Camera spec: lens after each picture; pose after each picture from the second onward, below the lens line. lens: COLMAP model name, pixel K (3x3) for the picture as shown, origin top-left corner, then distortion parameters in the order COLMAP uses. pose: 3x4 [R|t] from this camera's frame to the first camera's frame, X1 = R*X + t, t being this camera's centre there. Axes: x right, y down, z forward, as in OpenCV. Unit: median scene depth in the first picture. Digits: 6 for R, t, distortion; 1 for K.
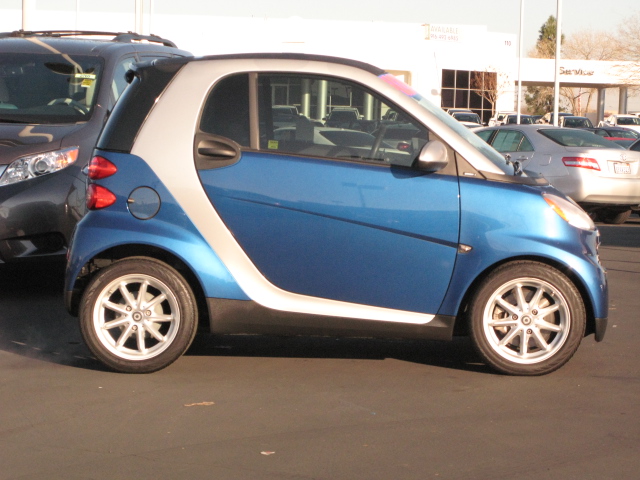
lens RADIAL K [[1939.9, 0, 318.6], [0, 1939.9, 238.1], [0, 0, 1]] dist [-0.141040, 0.000000]
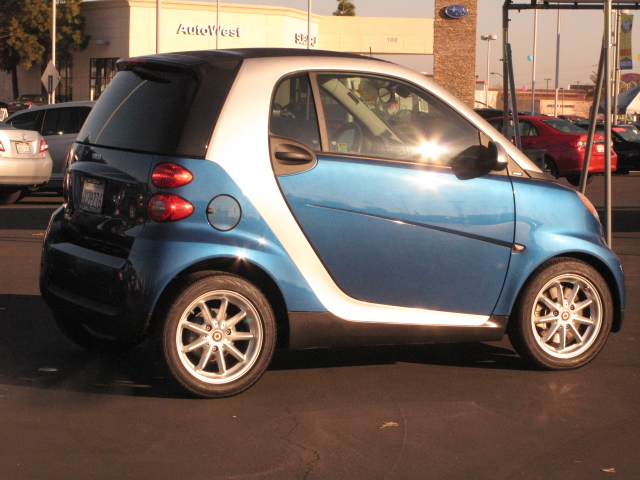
lens RADIAL K [[1939.9, 0, 321.0], [0, 1939.9, 240.9], [0, 0, 1]] dist [-0.141040, 0.000000]
pose [[0.878731, -0.038879, 0.475731, -0.486923], [0.030116, 0.999207, 0.026032, -0.027282], [-0.476366, -0.008548, 0.879205, 0.166970]]
